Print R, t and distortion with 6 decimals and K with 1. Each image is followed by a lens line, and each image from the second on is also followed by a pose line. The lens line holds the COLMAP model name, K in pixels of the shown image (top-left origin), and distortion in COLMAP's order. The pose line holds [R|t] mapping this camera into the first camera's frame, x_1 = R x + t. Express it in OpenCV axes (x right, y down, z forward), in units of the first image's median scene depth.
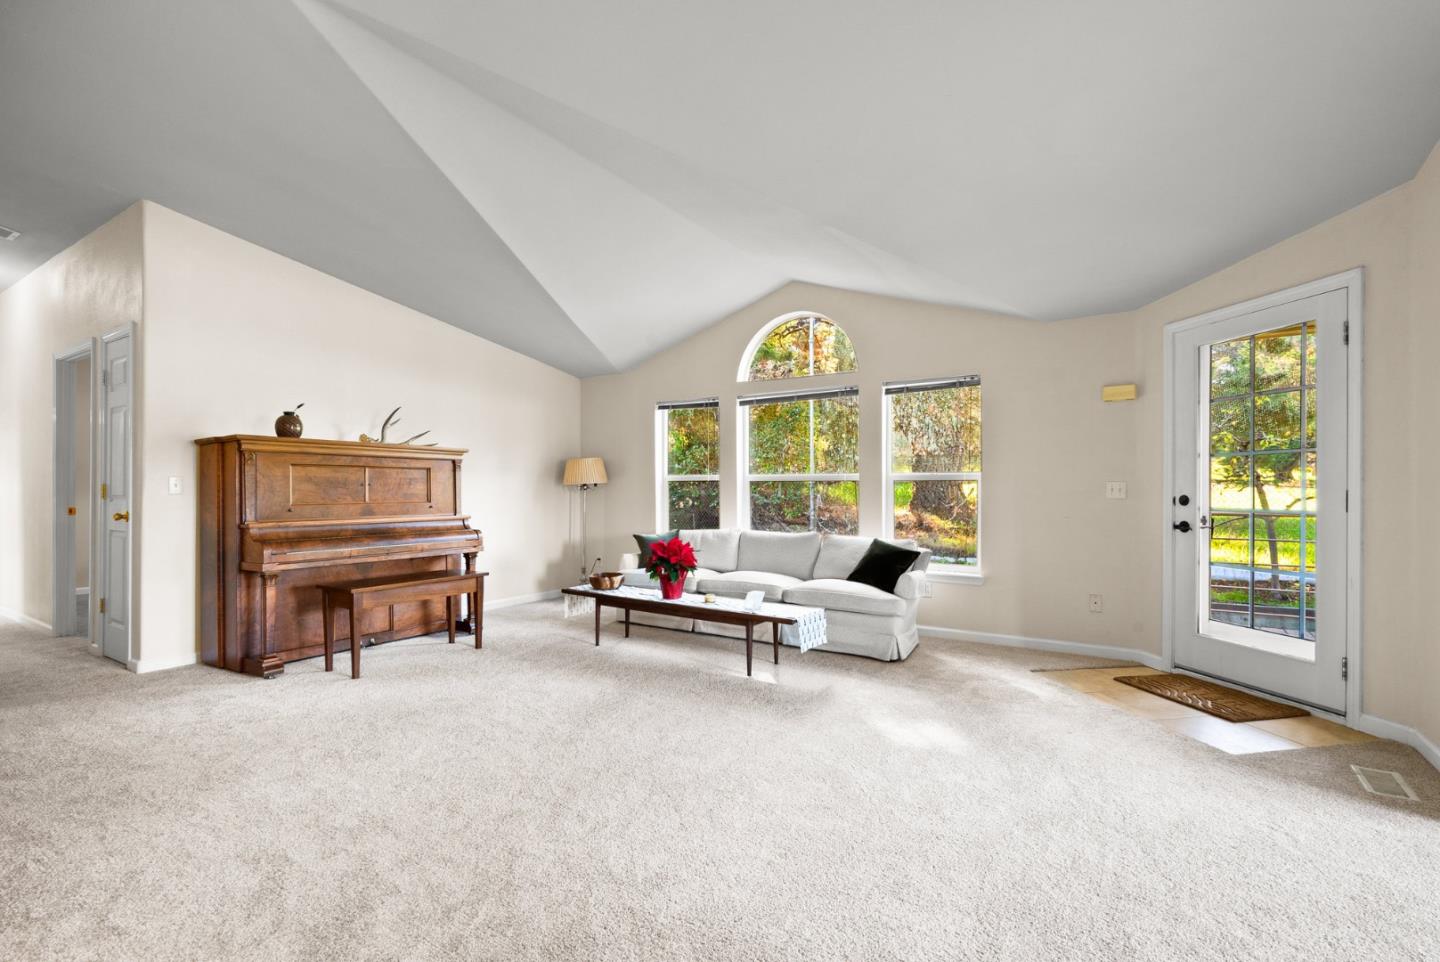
lens RADIAL K [[641.1, 0, 727.5], [0, 641.1, 495.1], [0, 0, 1]] dist [-0.016871, 0.000471]
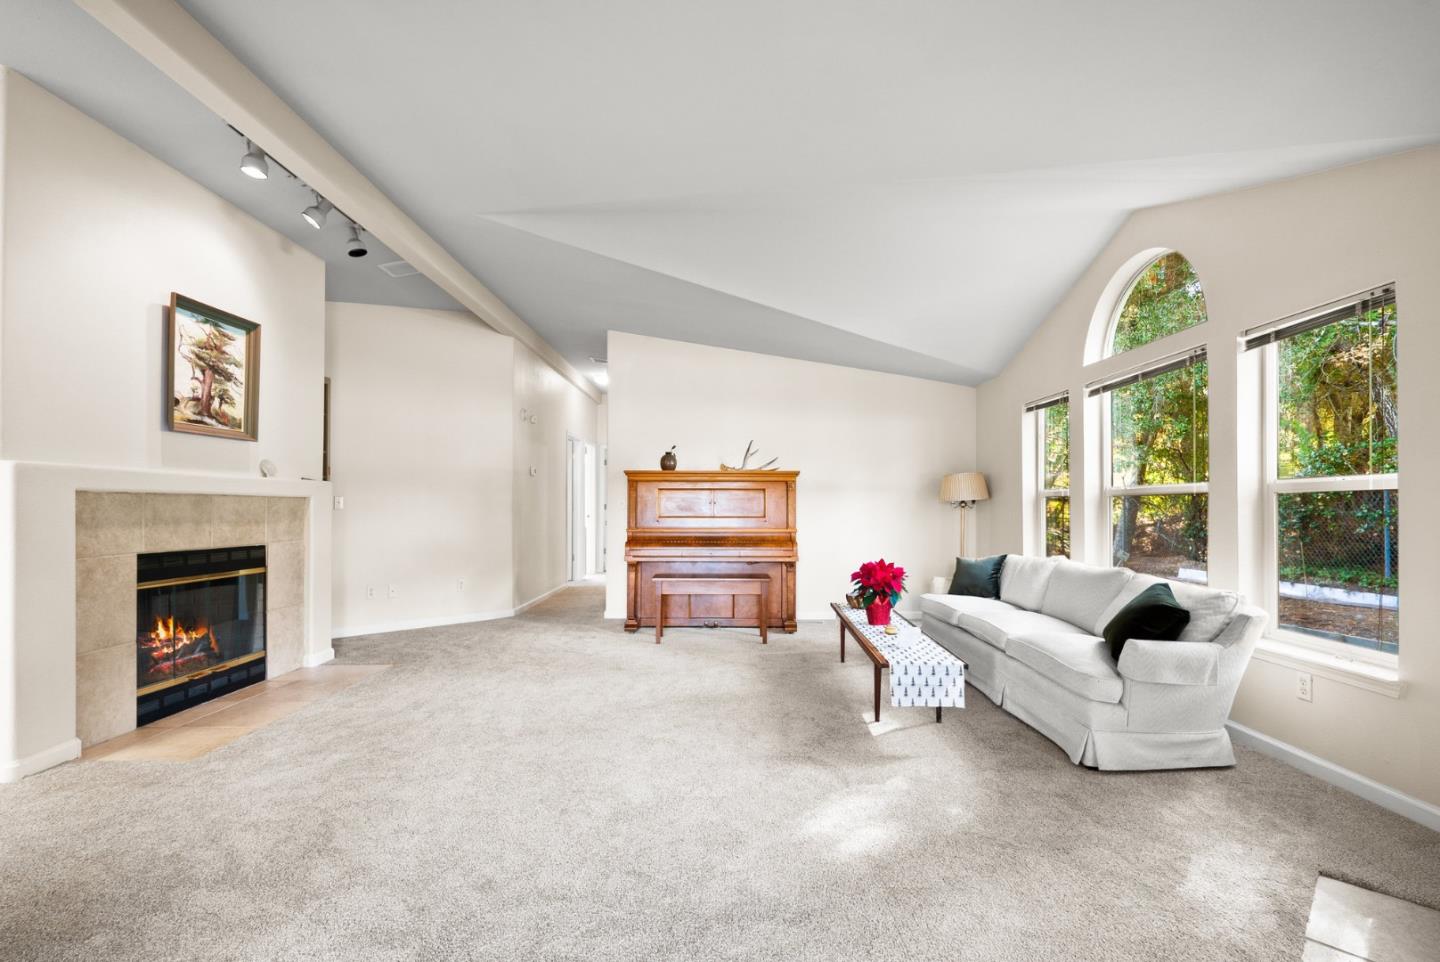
lens RADIAL K [[666.0, 0, 721.2], [0, 666.0, 500.0], [0, 0, 1]] dist [-0.003448, 0.003278]
pose [[0.536876, -0.008179, -0.843621, 0.593779], [-0.004846, 0.999907, -0.012778, -0.005858], [0.843647, 0.010948, 0.536787, 0.285981]]
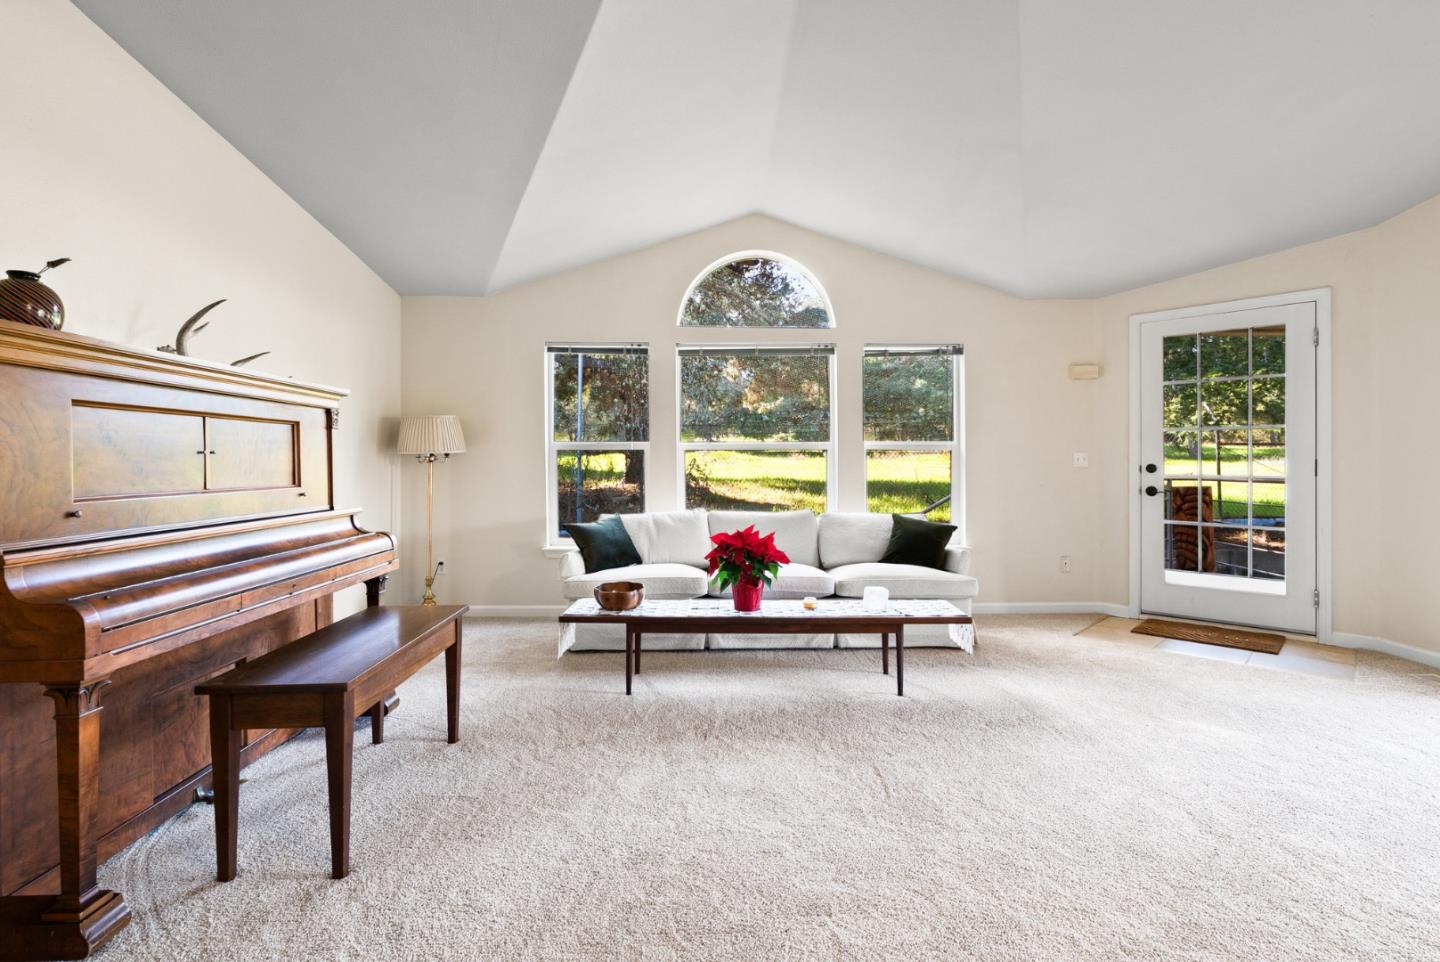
lens RADIAL K [[666.0, 0, 709.2], [0, 666.0, 461.7], [0, 0, 1]] dist [-0.003448, 0.003278]
pose [[0.827462, -0.004397, 0.561505, -0.553155], [0.008273, 0.999956, -0.004362, -0.004796], [-0.561461, 0.008255, 0.827462, 0.394645]]
